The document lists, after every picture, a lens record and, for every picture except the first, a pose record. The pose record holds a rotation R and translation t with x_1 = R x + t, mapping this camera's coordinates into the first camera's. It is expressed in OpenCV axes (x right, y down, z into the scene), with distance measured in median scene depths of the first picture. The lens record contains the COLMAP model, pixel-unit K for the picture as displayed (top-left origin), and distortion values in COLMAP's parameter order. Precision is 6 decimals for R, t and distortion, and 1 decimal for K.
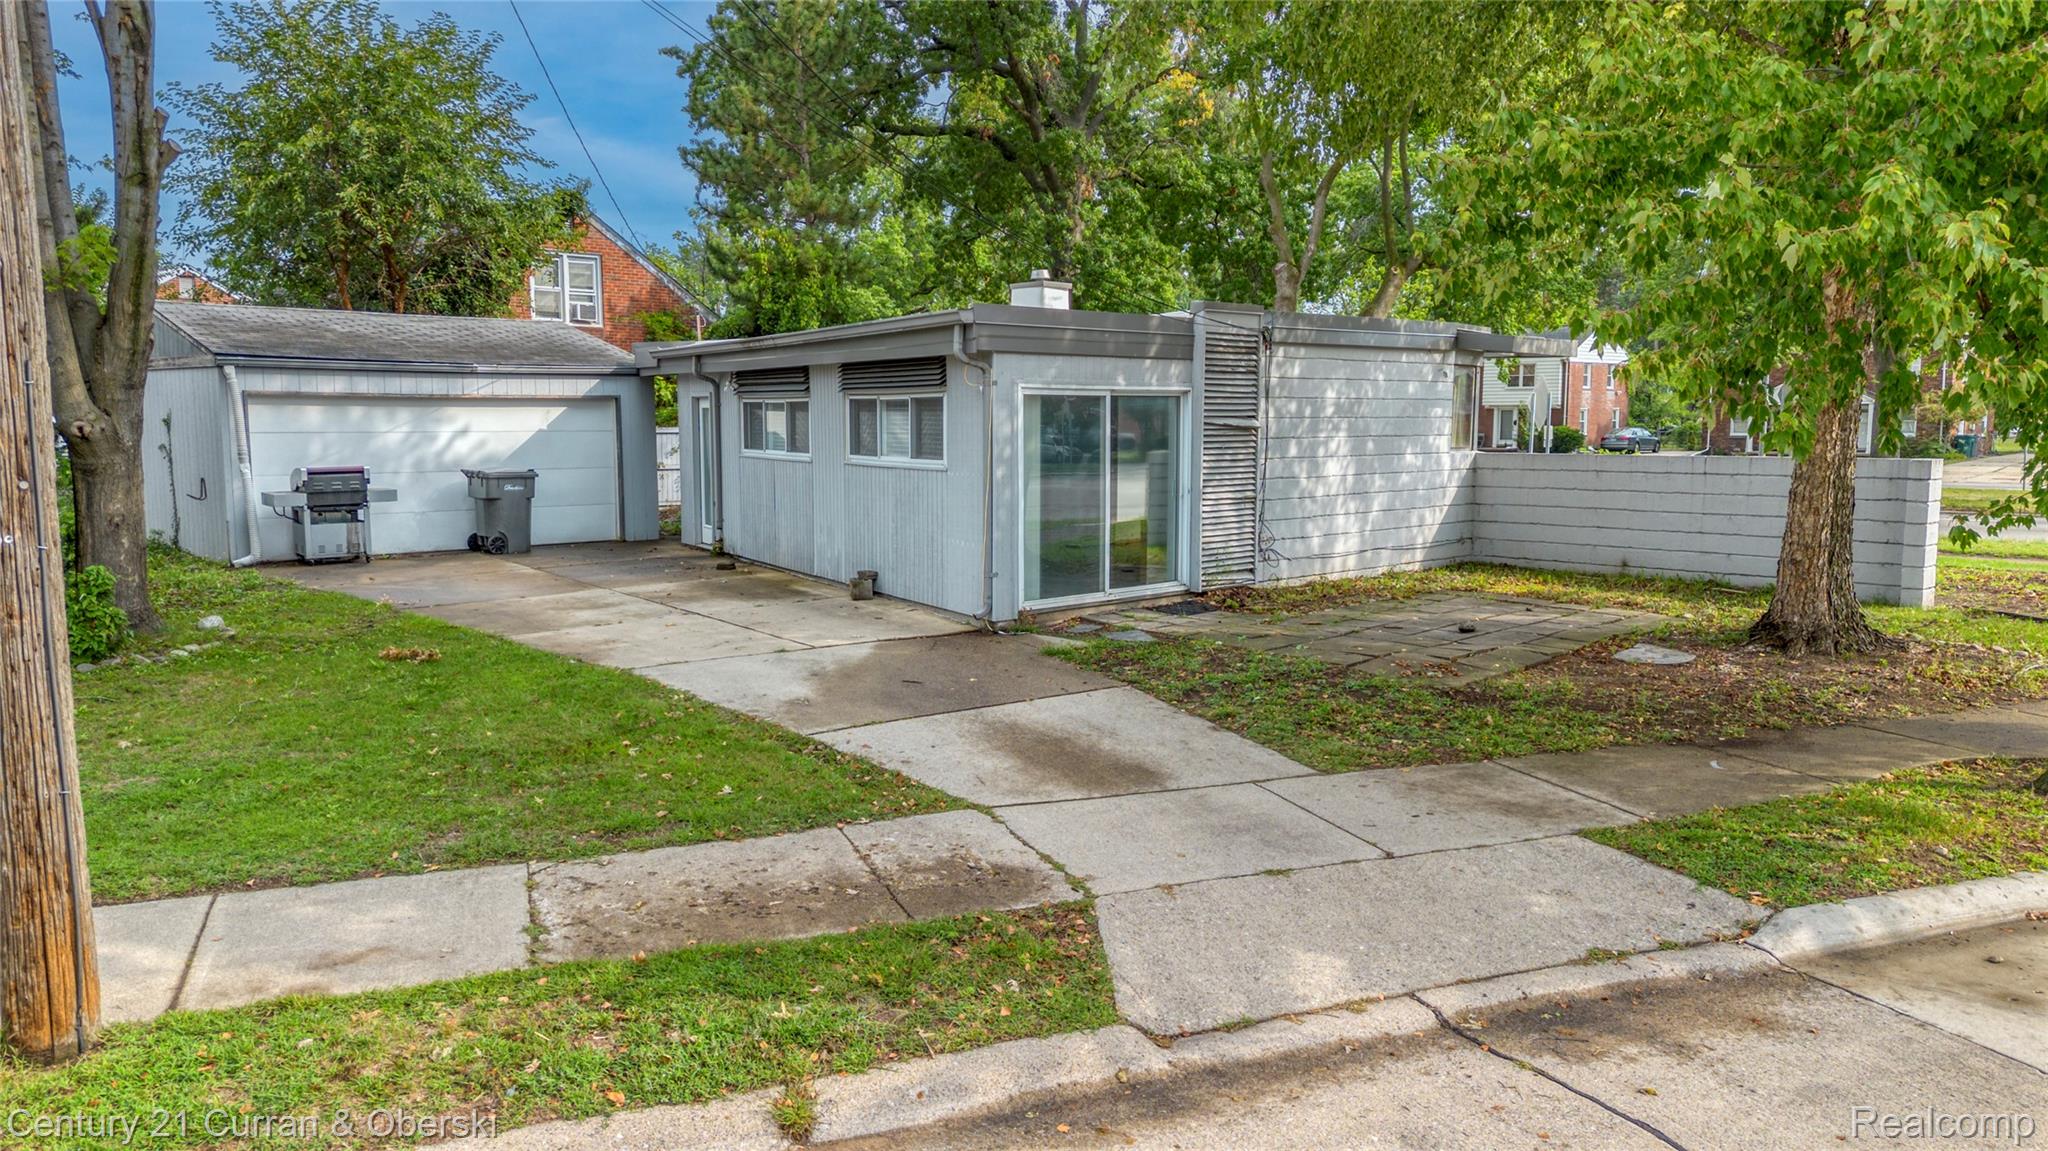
lens RADIAL K [[1441.4, 0, 1019.1], [0, 1441.4, 582.2], [0, 0, 1]] dist [0.017425, -0.009716]
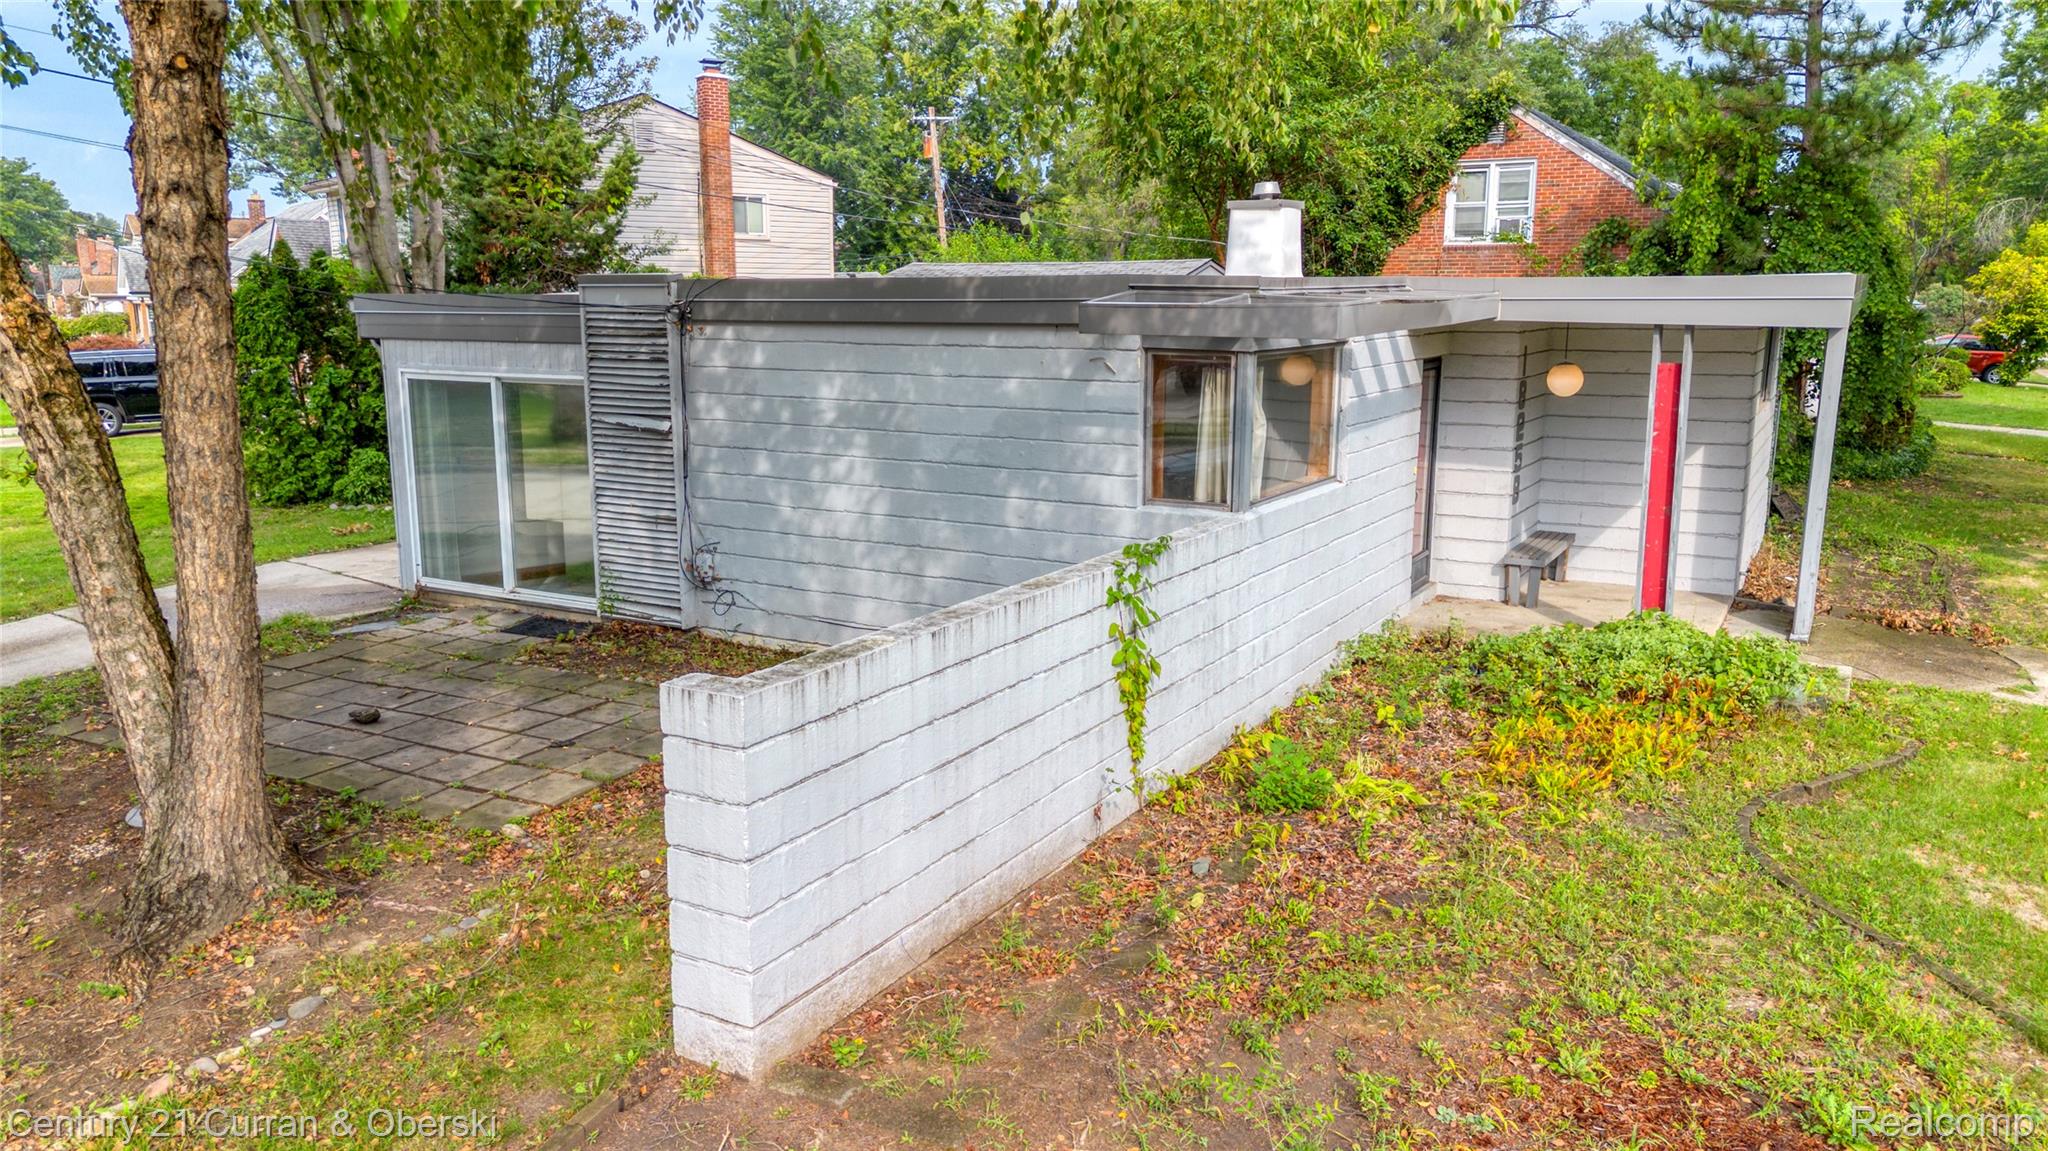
lens RADIAL K [[1441.4, 0, 1023.3], [0, 1441.4, 578.9], [0, 0, 1]] dist [0.017425, -0.009716]
pose [[0.328555, 0.184874, -0.926214, 0.883606], [-0.115981, 0.981131, 0.154693, -0.156657], [0.937337, 0.056598, 0.343797, 0.832446]]
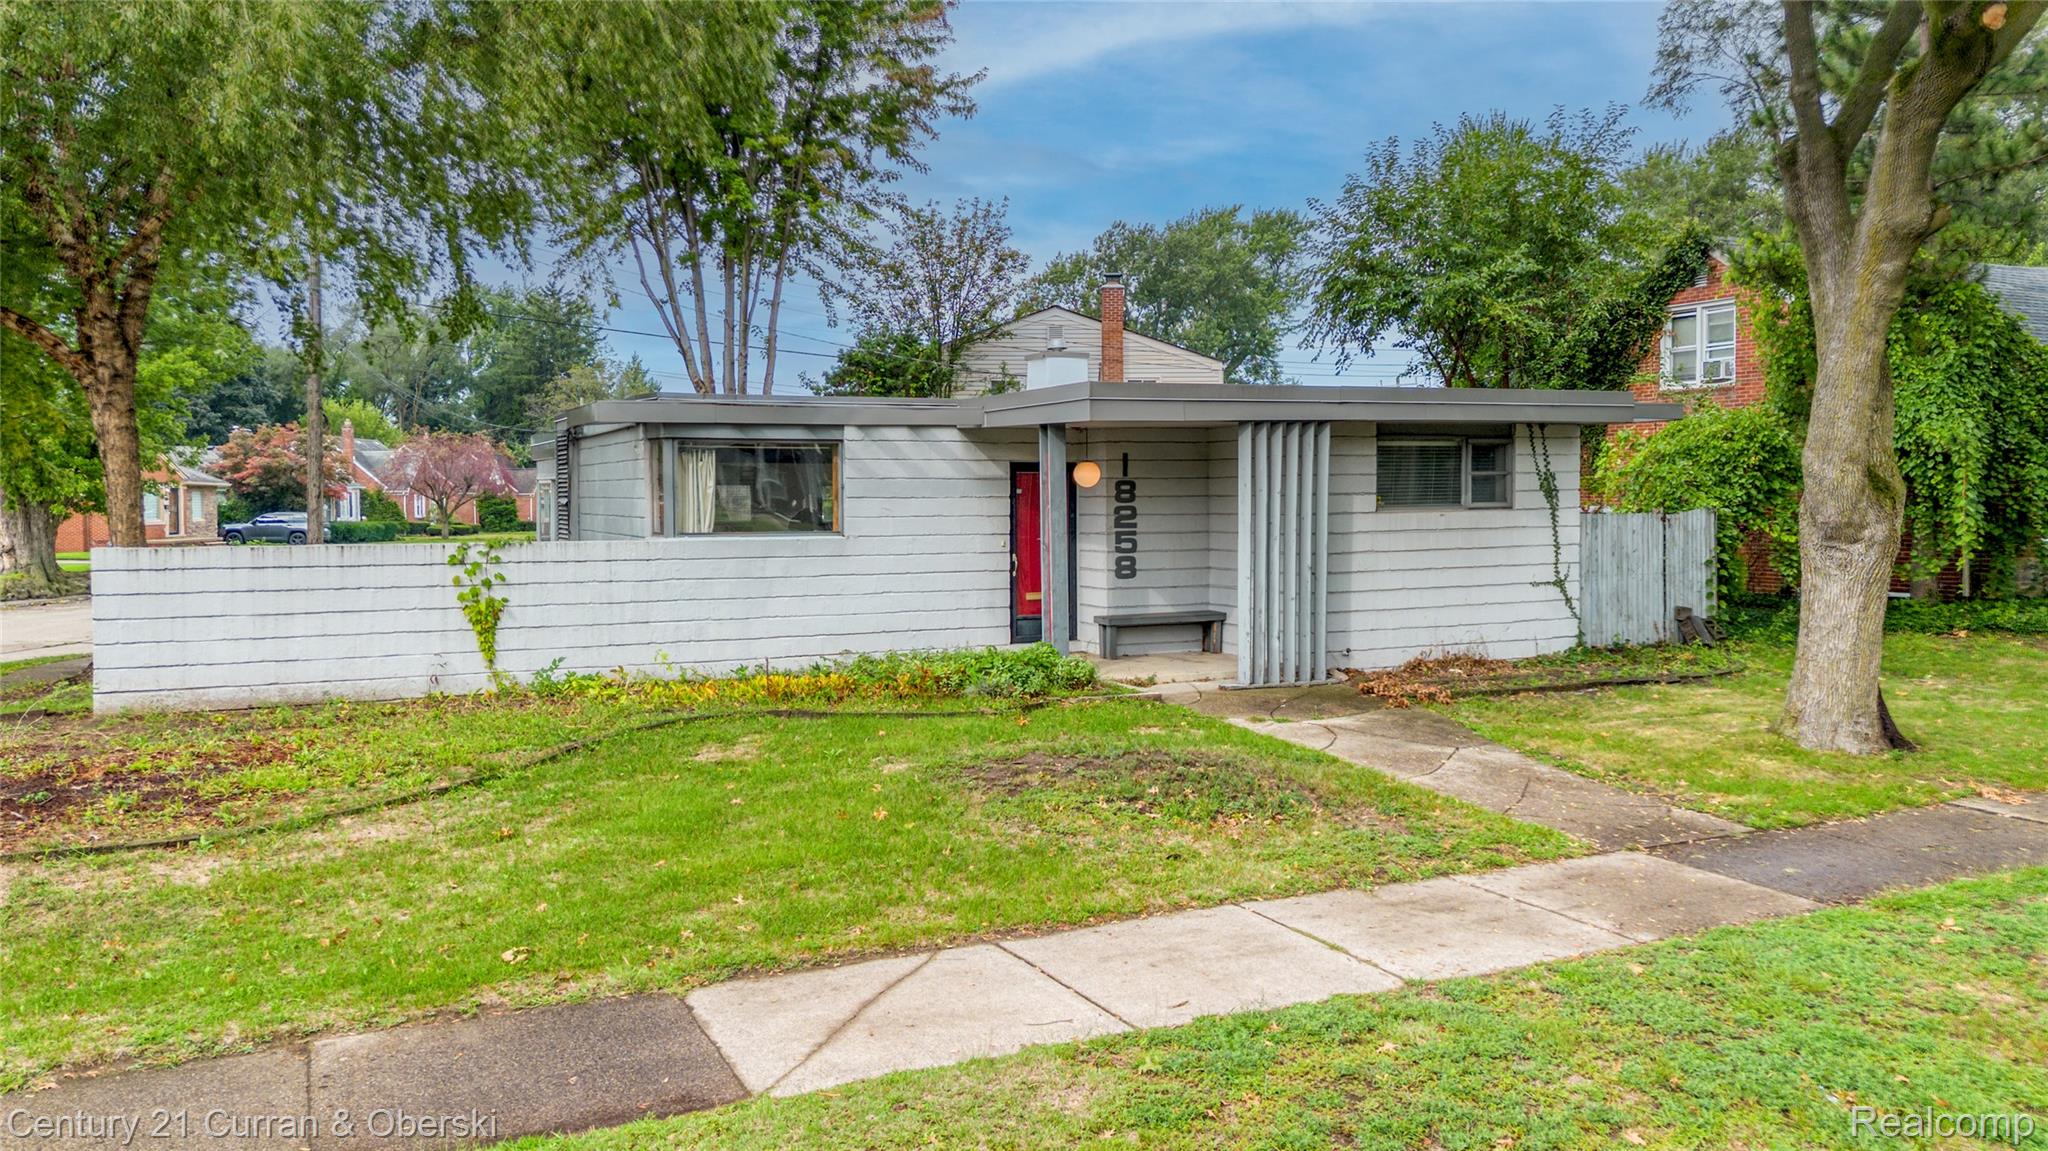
lens RADIAL K [[1441.4, 0, 1029.7], [0, 1441.4, 569.5], [0, 0, 1]] dist [0.017425, -0.009716]
pose [[-0.246565, 0.052008, -0.967730, 1.231482], [-0.112594, 0.990260, 0.081907, -0.187111], [0.962563, 0.129156, -0.238308, 1.617436]]
